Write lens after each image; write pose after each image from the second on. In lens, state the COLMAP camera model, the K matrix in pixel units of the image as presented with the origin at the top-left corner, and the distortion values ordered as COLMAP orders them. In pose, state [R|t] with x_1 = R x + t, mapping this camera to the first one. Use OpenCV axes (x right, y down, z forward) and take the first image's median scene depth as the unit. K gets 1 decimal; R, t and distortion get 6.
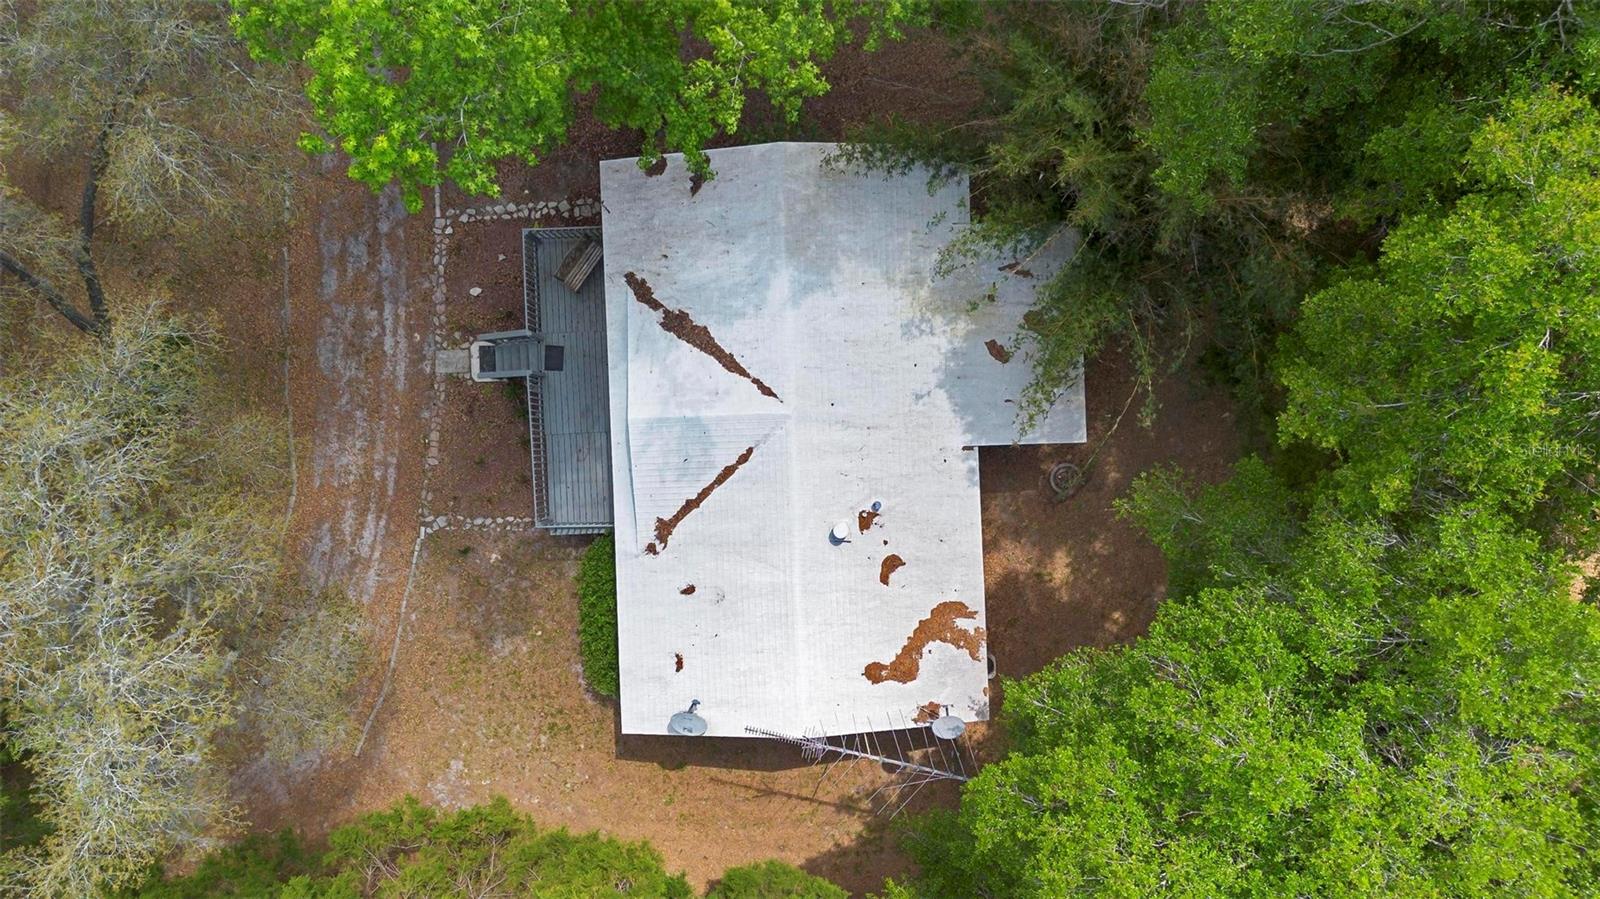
lens RADIAL K [[1166.4, 0, 793.6], [0, 1166.4, 439.4], [0, 0, 1]] dist [0.081130, -0.099874]
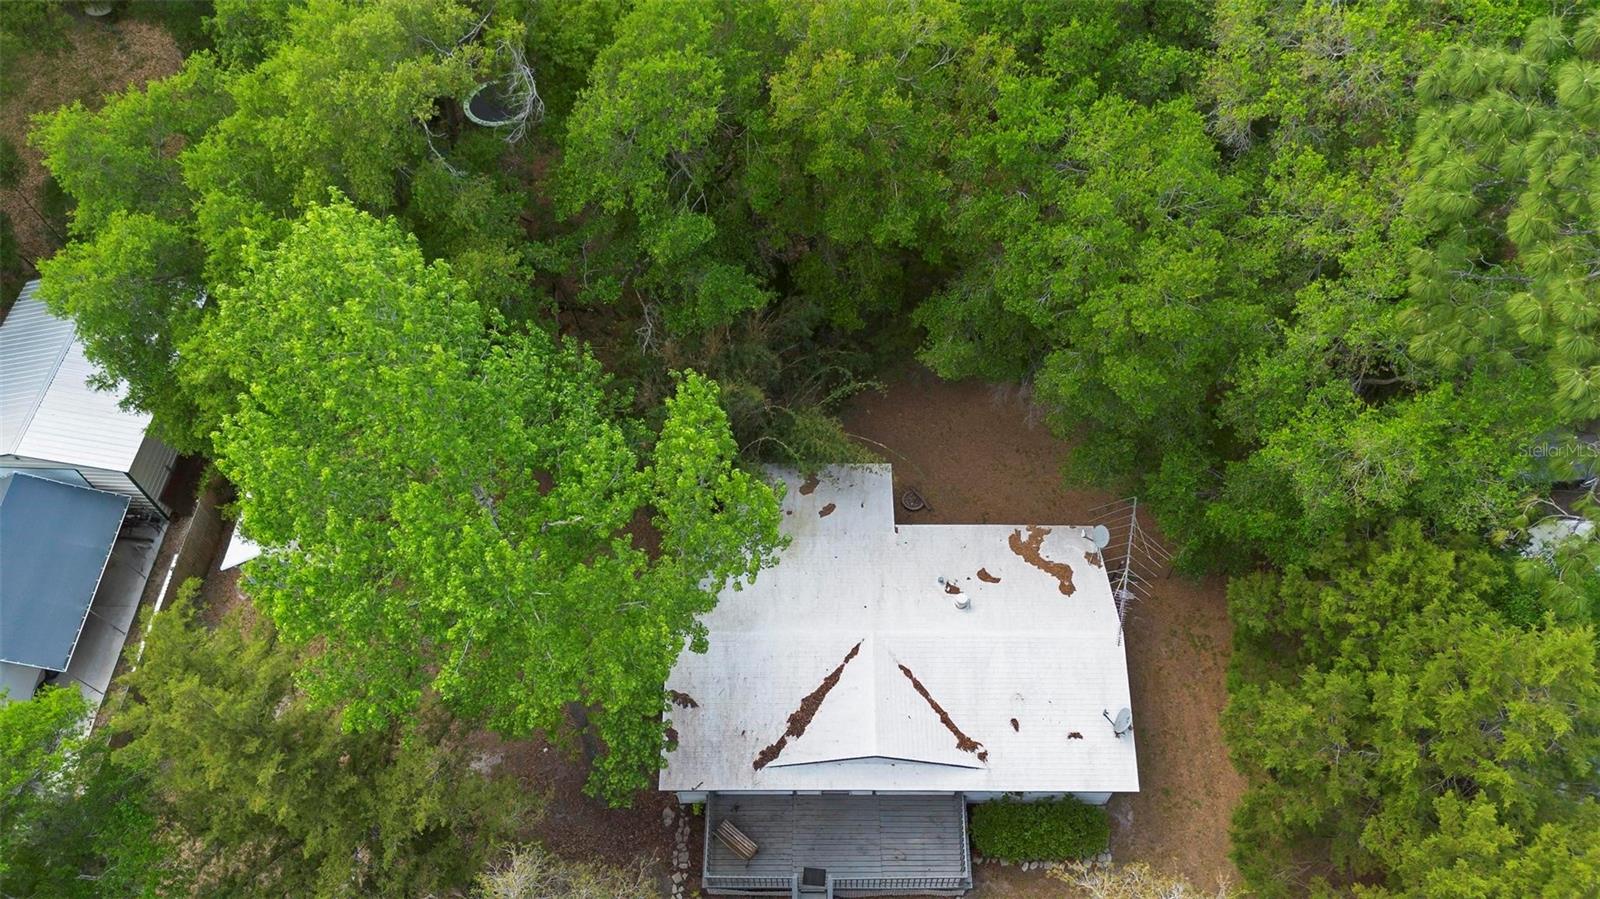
lens RADIAL K [[1166.4, 0, 793.6], [0, 1166.4, 439.4], [0, 0, 1]] dist [0.081130, -0.099874]
pose [[0.043707, -0.805138, 0.591475, -0.588247], [0.999032, 0.032253, -0.029920, -0.076321], [0.005013, 0.592210, 0.805768, -0.176030]]
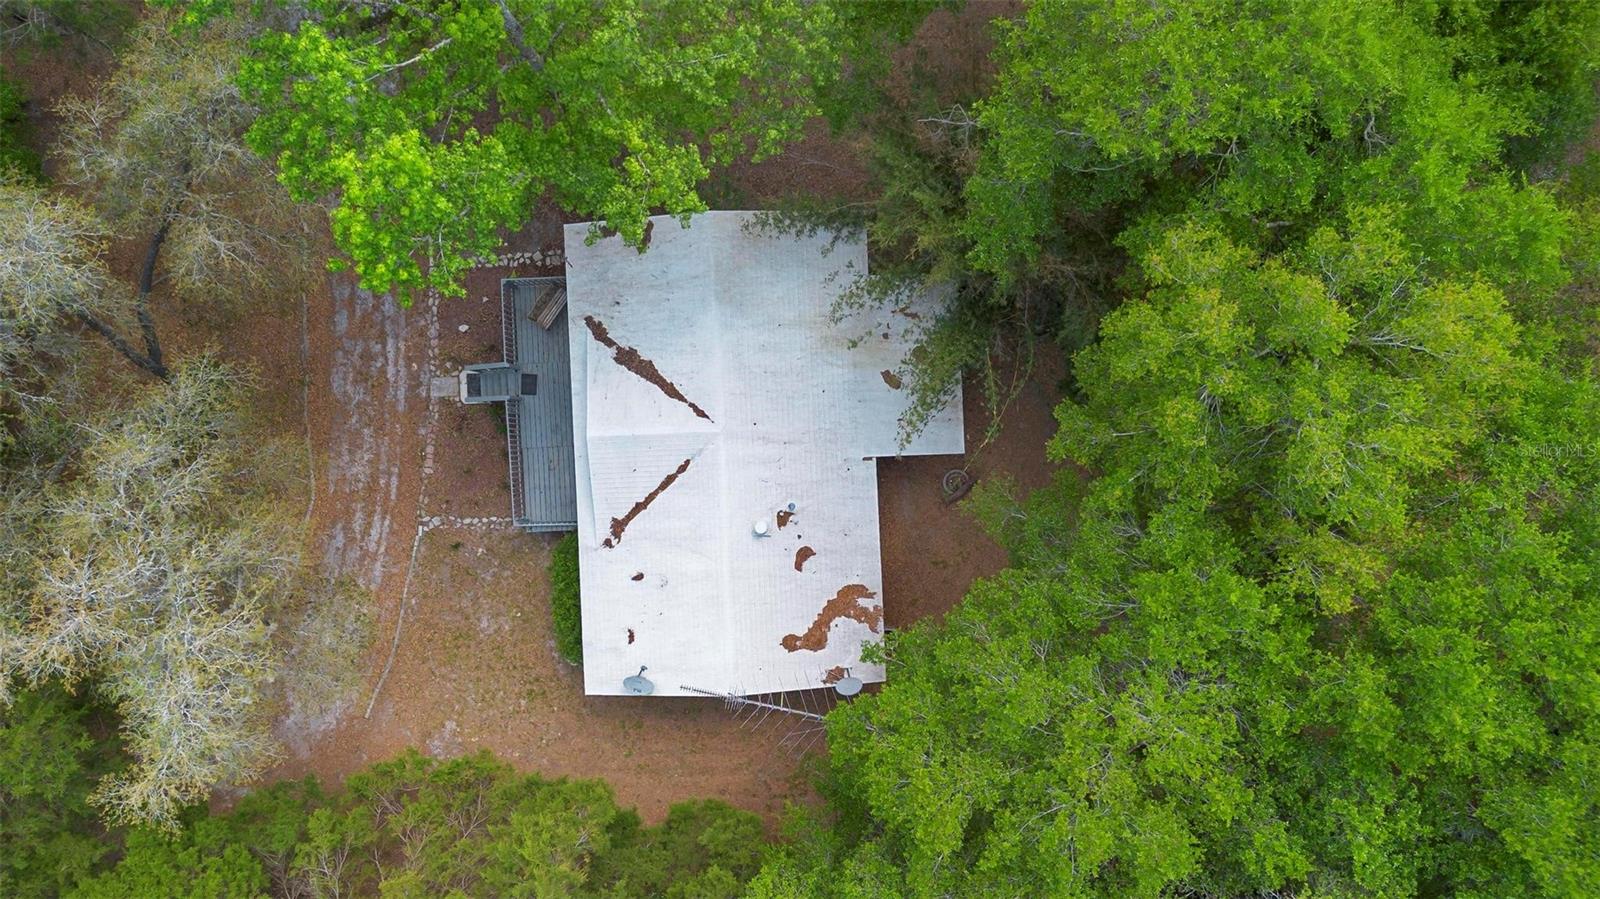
lens RADIAL K [[1166.4, 0, 793.6], [0, 1166.4, 439.4], [0, 0, 1]] dist [0.081130, -0.099874]
pose [[0.999978, -0.006026, -0.002644, 0.075845], [0.006038, 0.999972, 0.004413, -0.018594], [0.002617, -0.004429, 0.999987, -0.217676]]
